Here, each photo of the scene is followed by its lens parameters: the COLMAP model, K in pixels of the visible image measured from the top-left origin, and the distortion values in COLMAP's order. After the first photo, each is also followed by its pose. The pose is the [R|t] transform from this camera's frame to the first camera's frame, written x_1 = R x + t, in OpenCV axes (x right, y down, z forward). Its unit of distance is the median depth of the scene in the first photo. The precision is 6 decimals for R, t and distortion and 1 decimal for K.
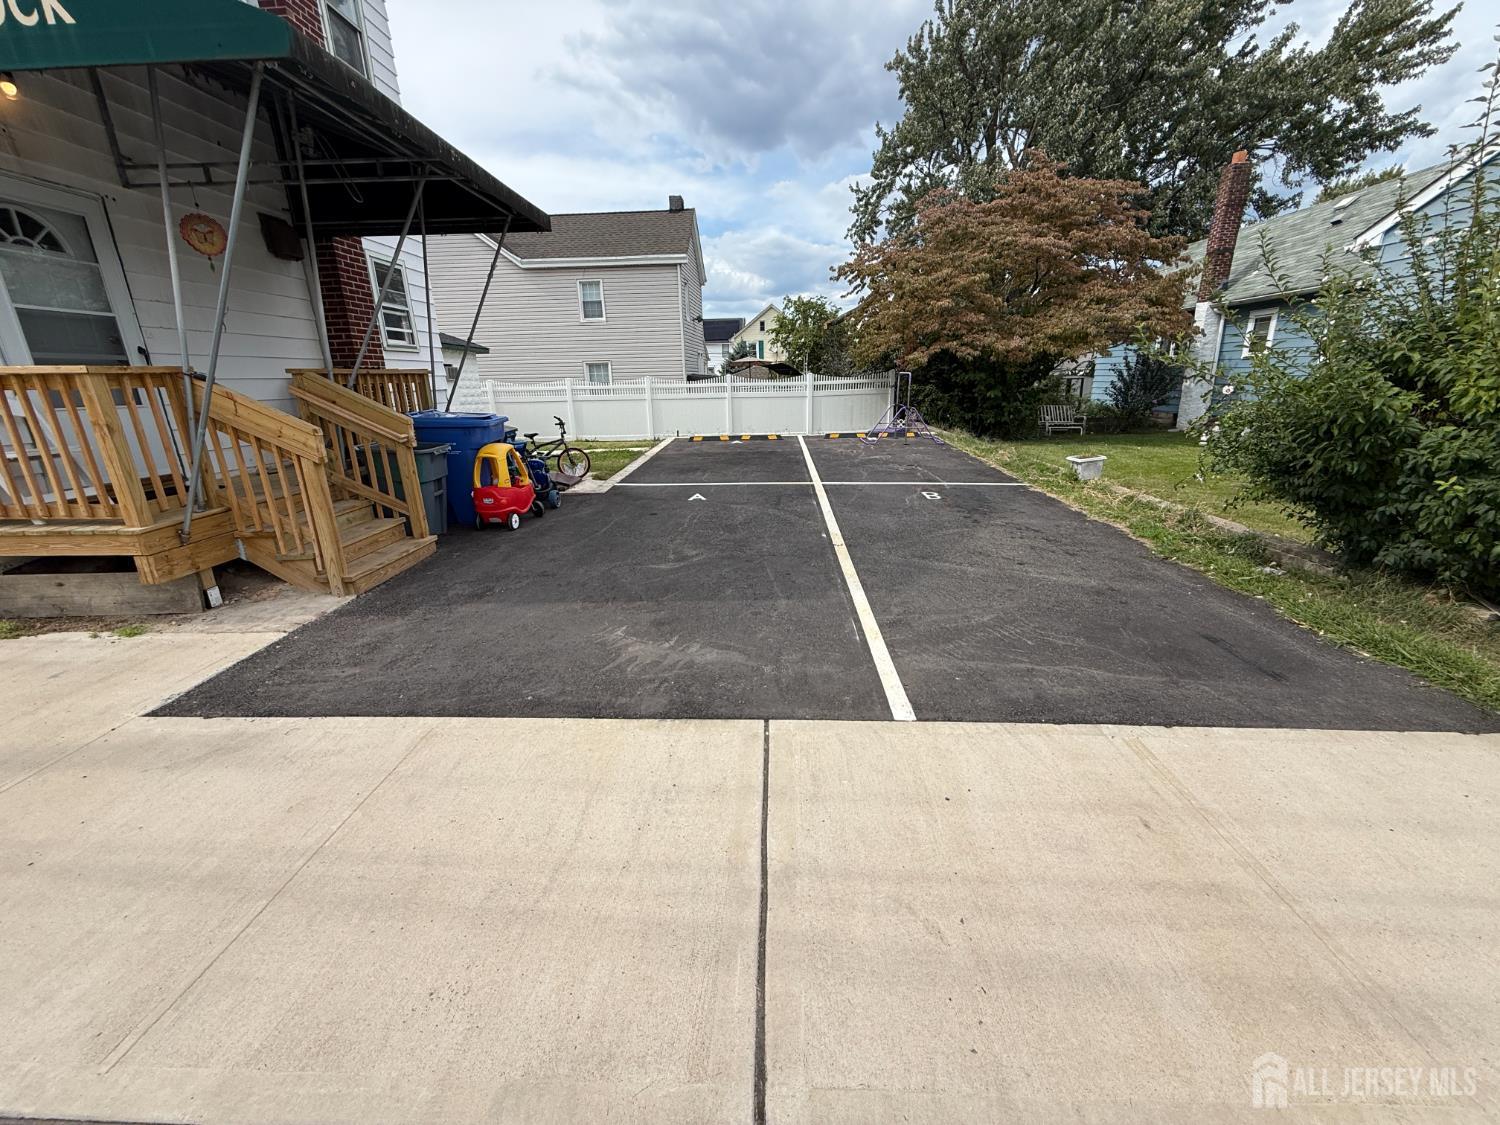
lens RADIAL K [[600.0, 0, 750.2], [0, 600.0, 562.4], [0, 0, 1]] dist [-0.000807, 0.000369]
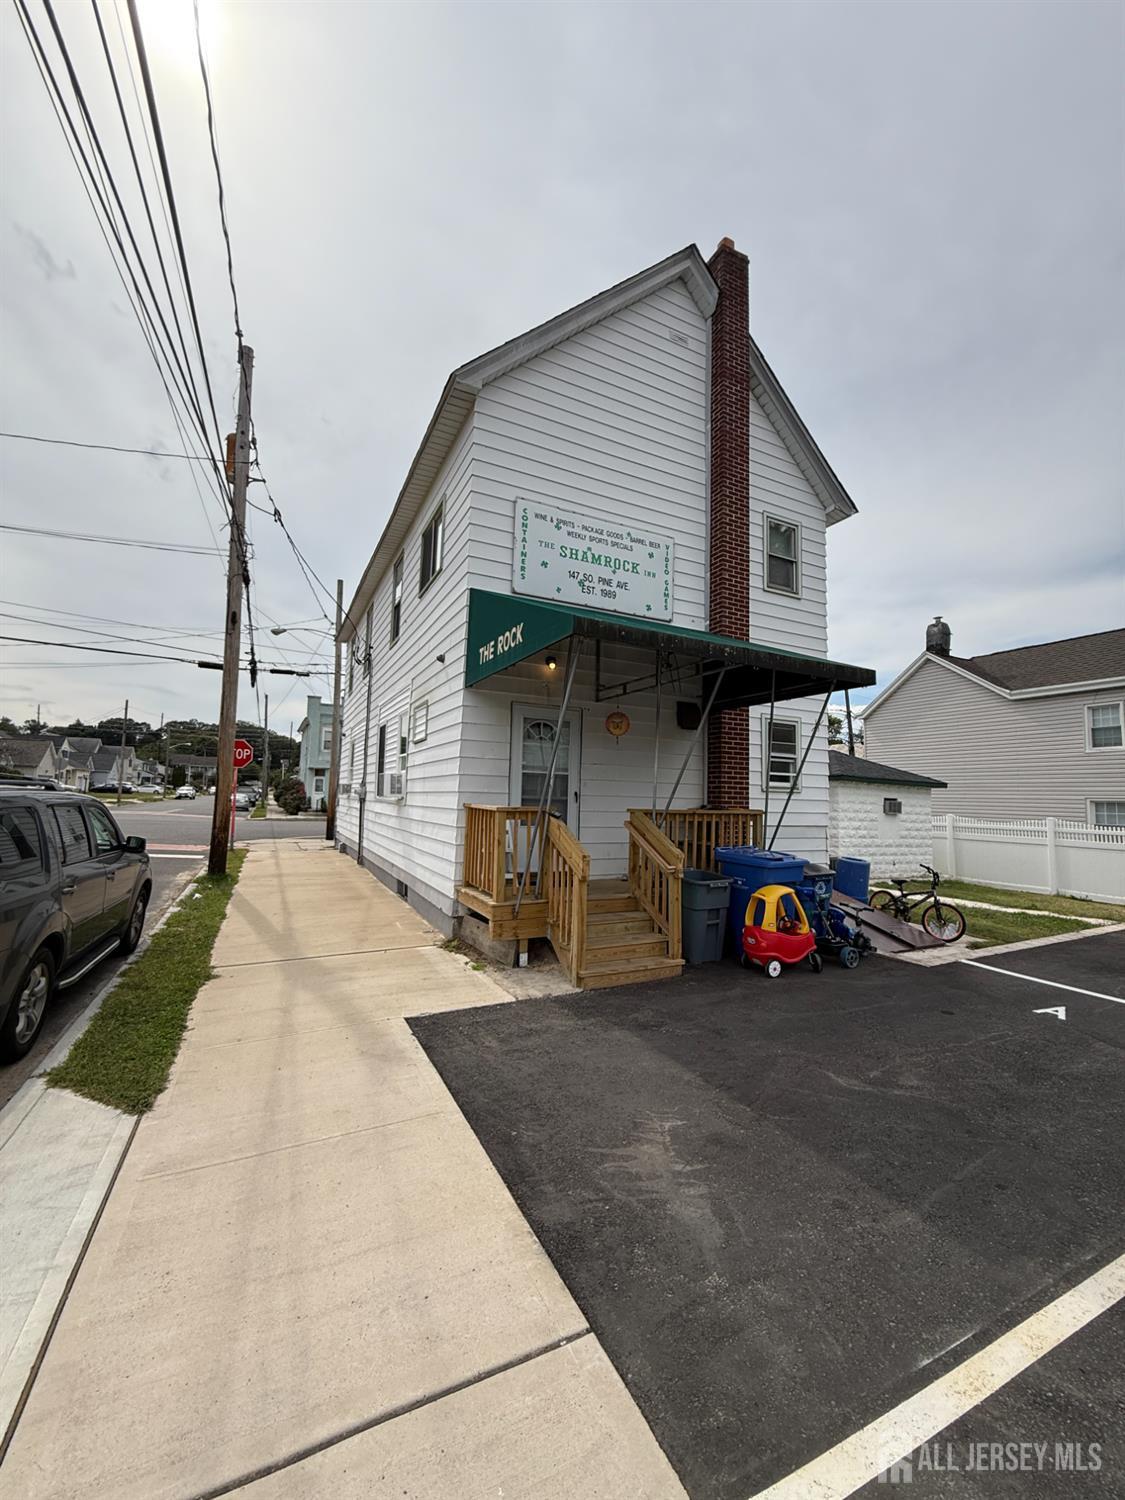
lens RADIAL K [[600.0, 0, 562.9], [0, 600.0, 749.8], [0, 0, 1]] dist [-0.000807, 0.000369]
pose [[0.474839, -0.038632, -0.879224, 0.426252], [-0.293795, 0.934766, -0.199741, -0.148350], [0.829586, 0.353156, 0.432514, 0.263645]]
